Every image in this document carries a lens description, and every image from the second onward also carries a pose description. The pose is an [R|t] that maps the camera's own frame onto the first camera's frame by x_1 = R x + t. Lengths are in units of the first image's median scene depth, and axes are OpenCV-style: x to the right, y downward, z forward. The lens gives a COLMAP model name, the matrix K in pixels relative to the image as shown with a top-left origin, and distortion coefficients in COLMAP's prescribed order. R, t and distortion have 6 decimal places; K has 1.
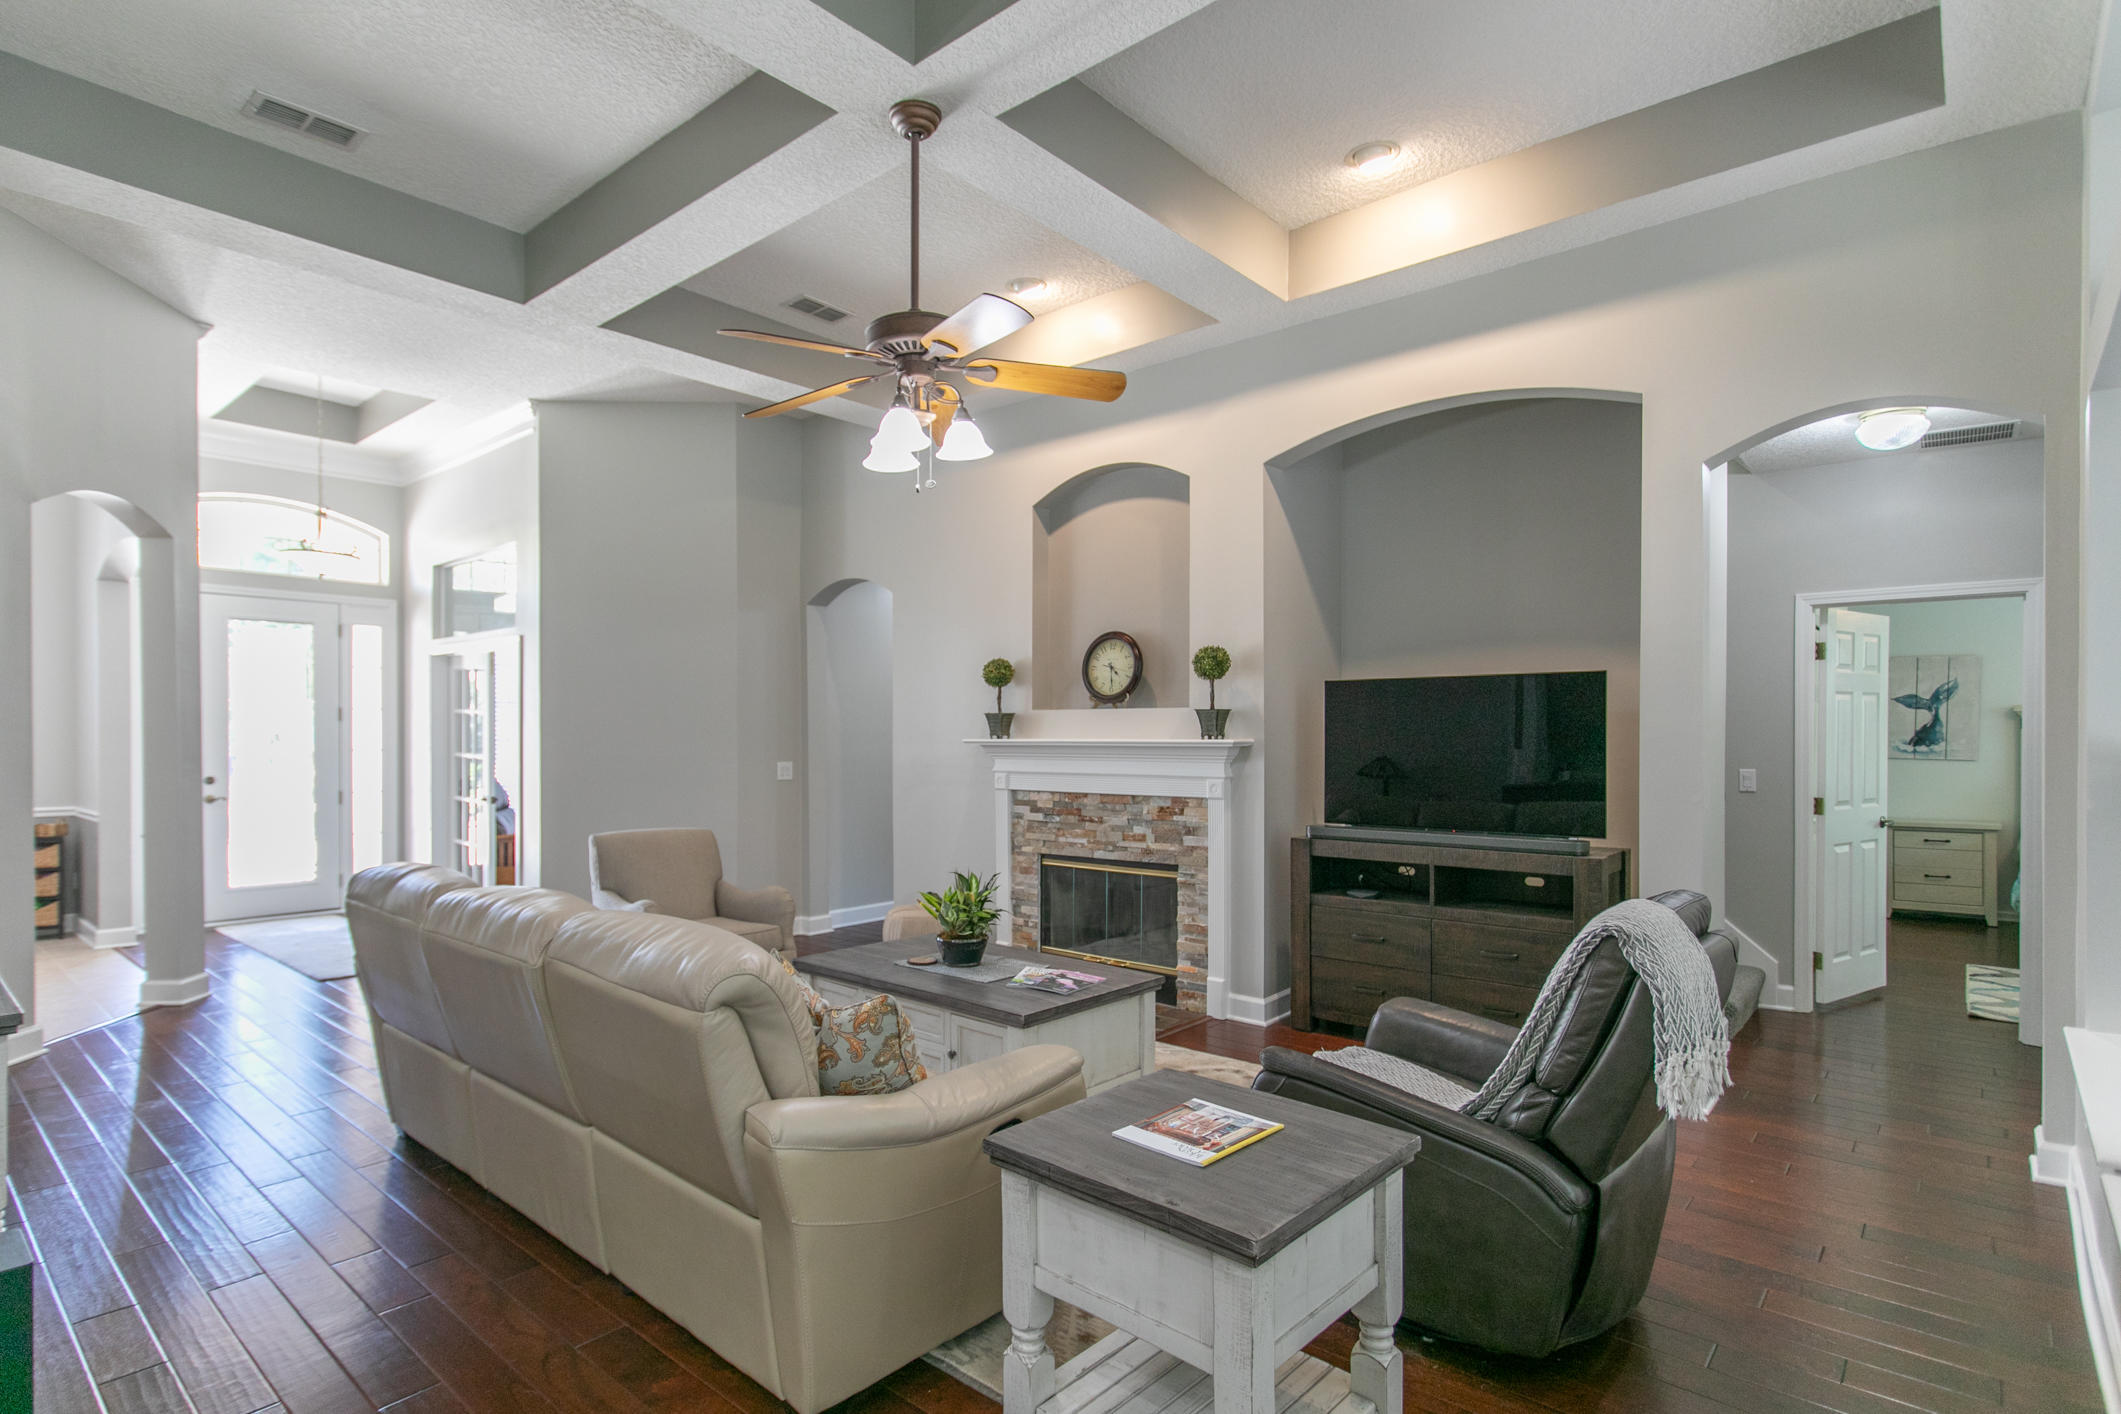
lens RADIAL K [[1070.9, 0, 1059.1], [0, 1070.9, 732.6], [0, 0, 1]] dist [0.000796, 0.000015]
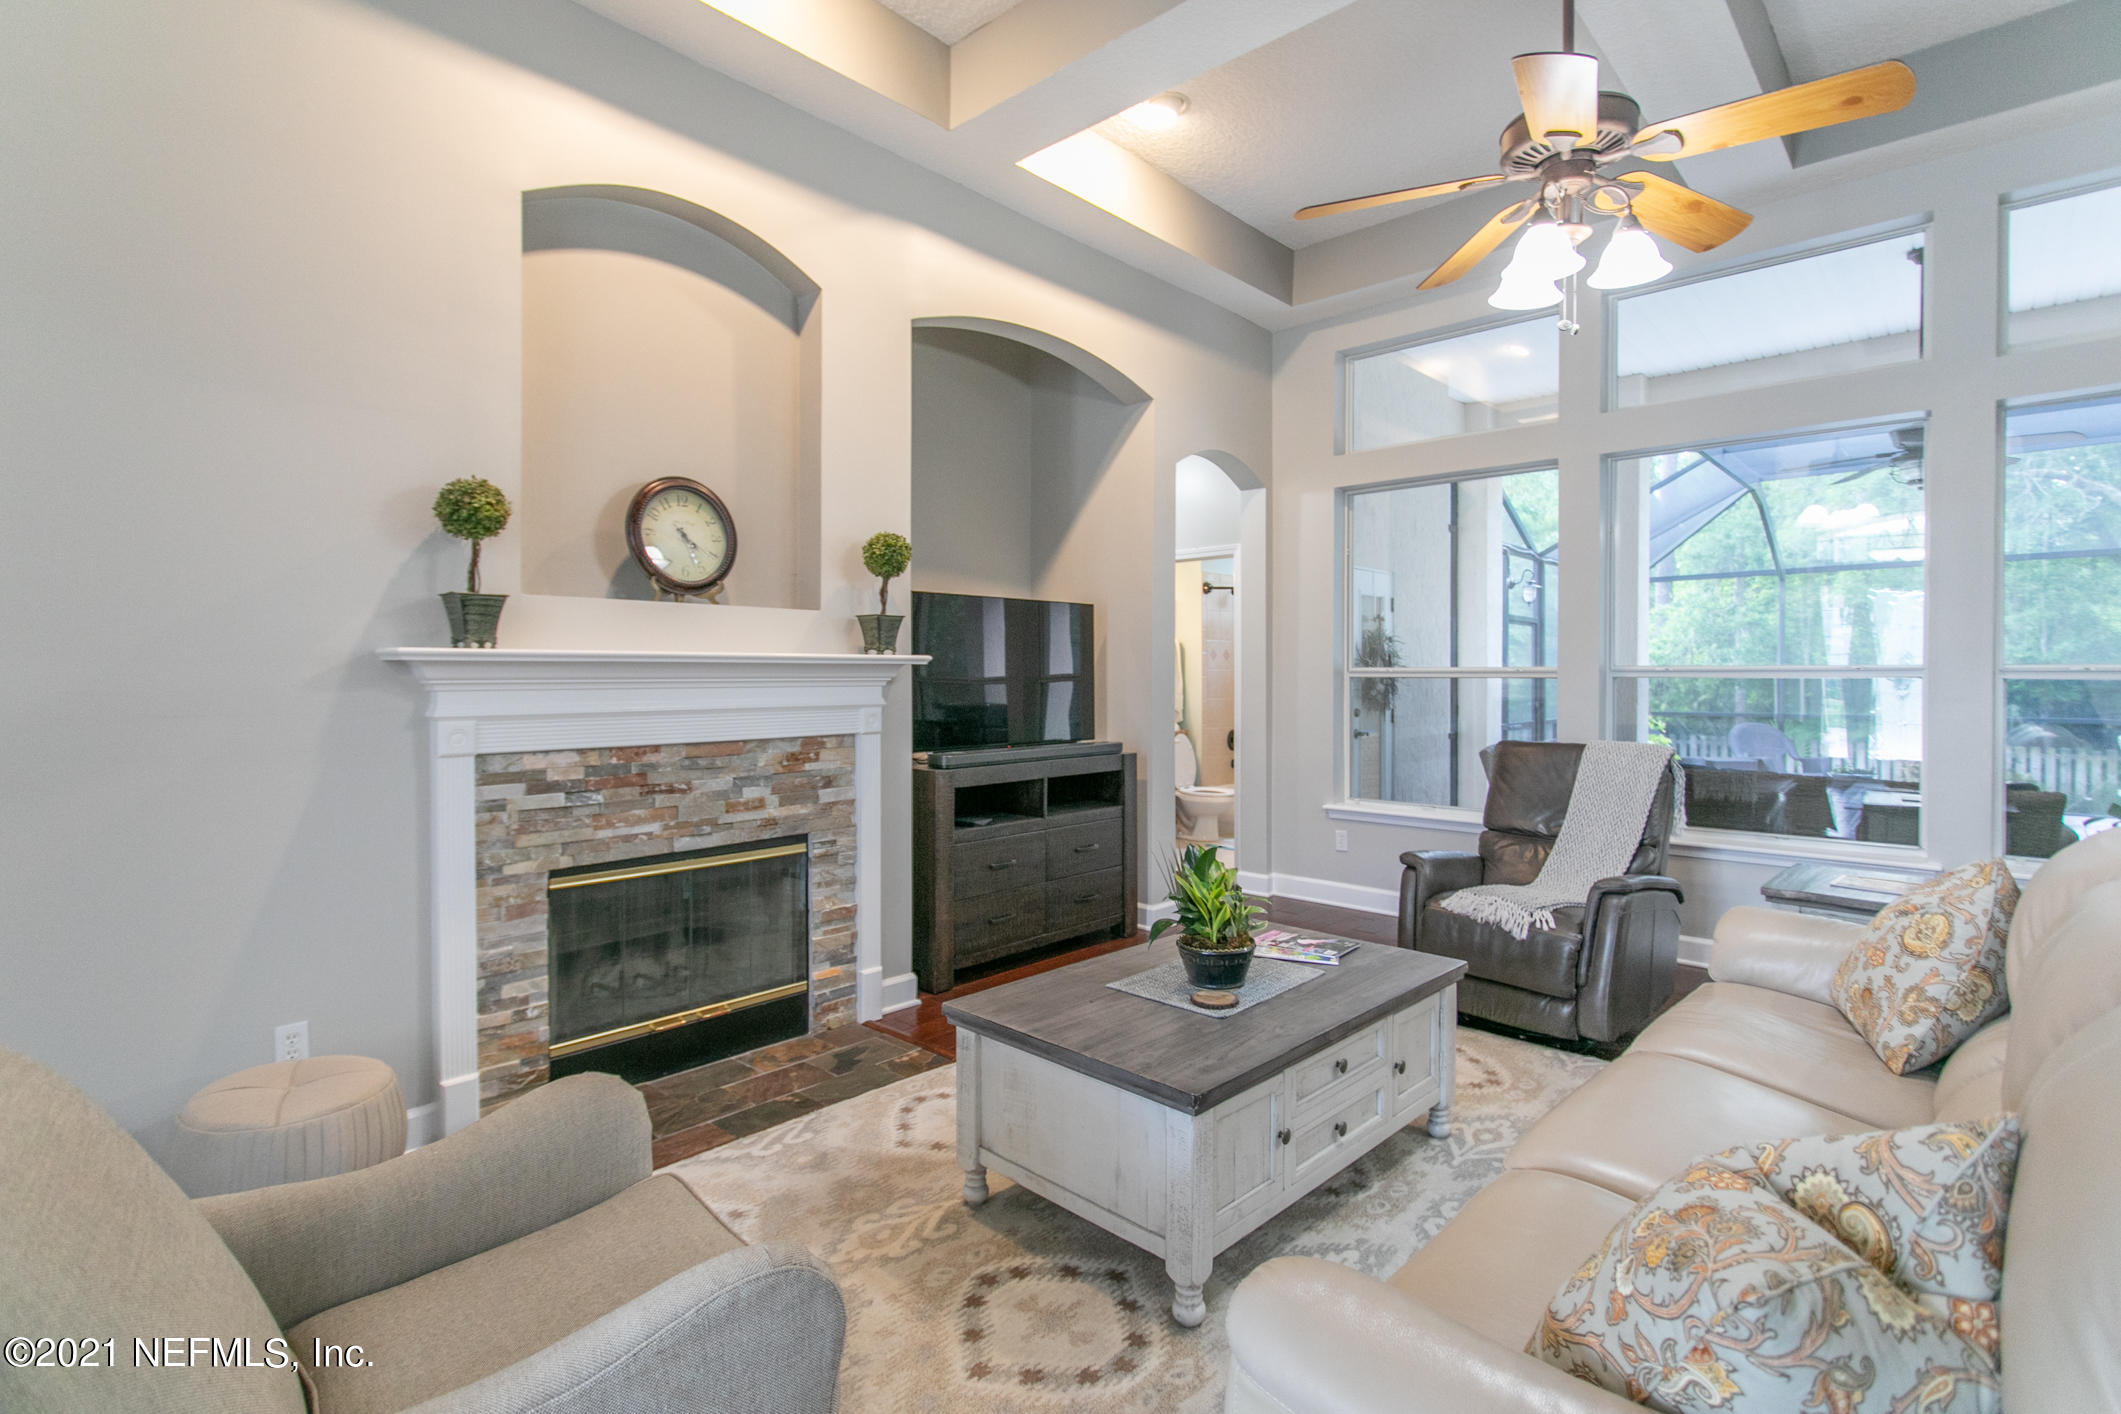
lens RADIAL K [[1019.4, 0, 1058.7], [0, 1019.4, 695.3], [0, 0, 1]] dist [-0.002286, -0.000179]
pose [[0.045817, -0.012113, 0.998876, -0.528850], [0.008210, 0.999897, 0.011749, 0.025274], [-0.998916, 0.007662, 0.045911, 0.771235]]
